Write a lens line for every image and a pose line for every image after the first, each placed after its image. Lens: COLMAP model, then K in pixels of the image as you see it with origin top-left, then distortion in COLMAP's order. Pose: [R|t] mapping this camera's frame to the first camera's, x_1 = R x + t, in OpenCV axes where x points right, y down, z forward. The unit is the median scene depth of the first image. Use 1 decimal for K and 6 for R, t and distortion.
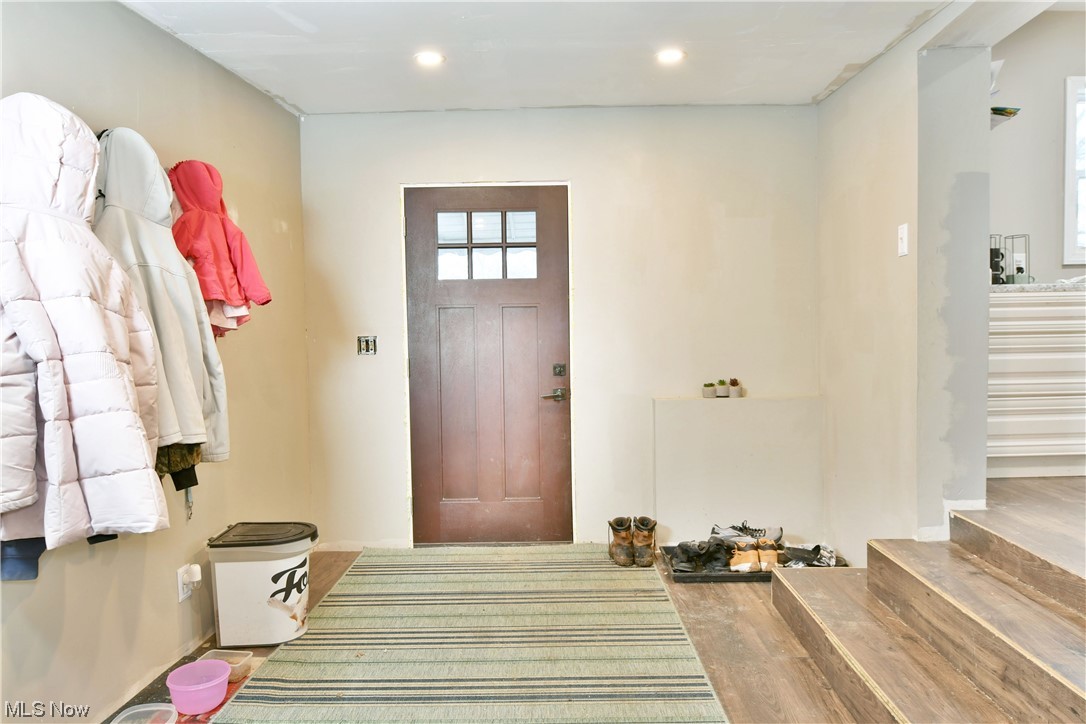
lens RADIAL K [[694.1, 0, 543.0], [0, 694.1, 362.0], [0, 0, 1]] dist [-0.007214, -0.004878]
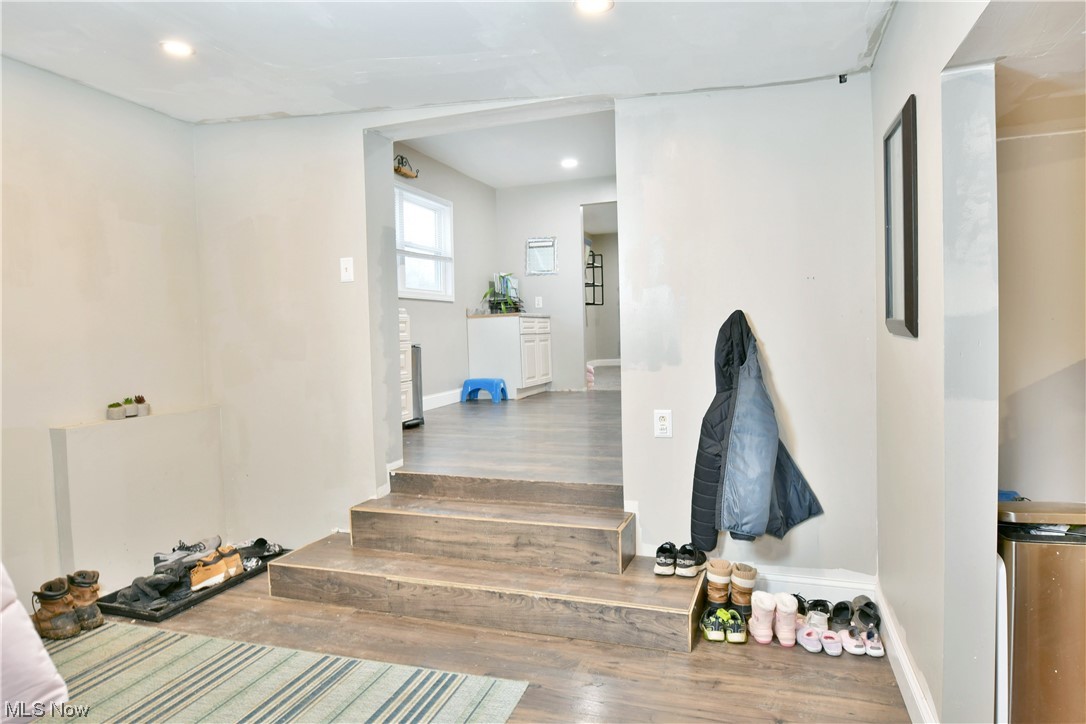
lens RADIAL K [[694.1, 0, 543.0], [0, 694.1, 362.0], [0, 0, 1]] dist [-0.007214, -0.004878]
pose [[0.276950, -0.034421, 0.960268, -0.621254], [0.059685, 0.998045, 0.018561, -0.007644], [-0.959029, 0.052173, 0.278463, 0.304123]]
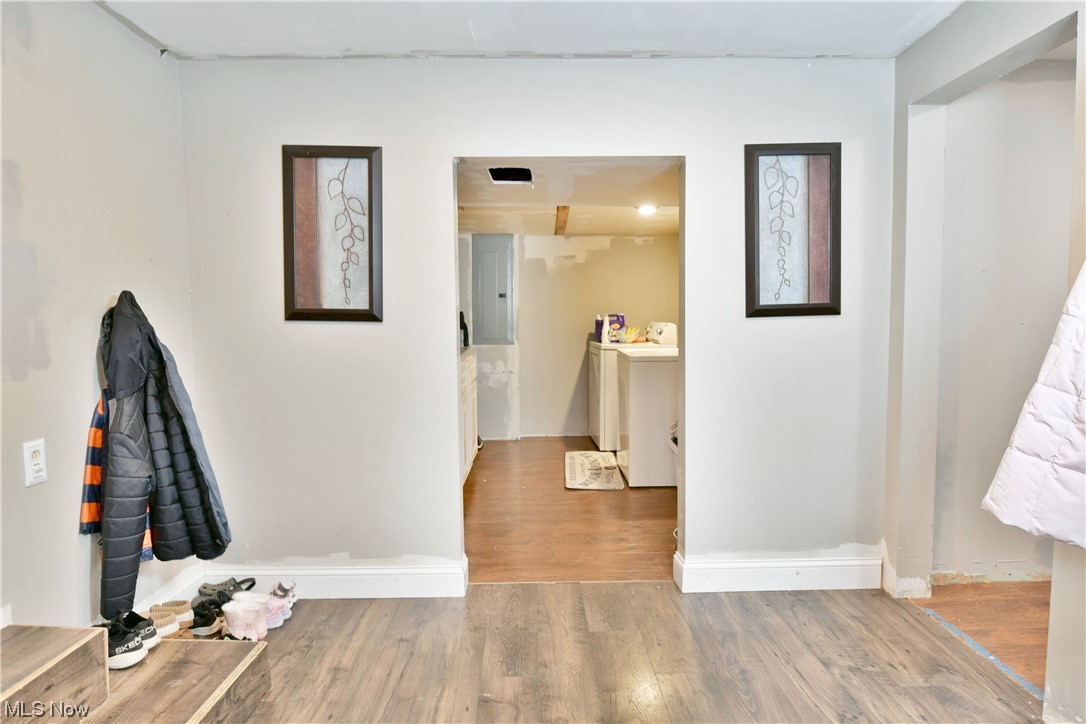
lens RADIAL K [[694.1, 0, 543.0], [0, 694.1, 362.0], [0, 0, 1]] dist [-0.007214, -0.004878]
pose [[-0.996140, 0.028463, -0.083038, 0.059764], [0.019528, 0.994121, 0.106499, -0.043594], [0.085581, 0.104466, -0.990839, 1.187261]]
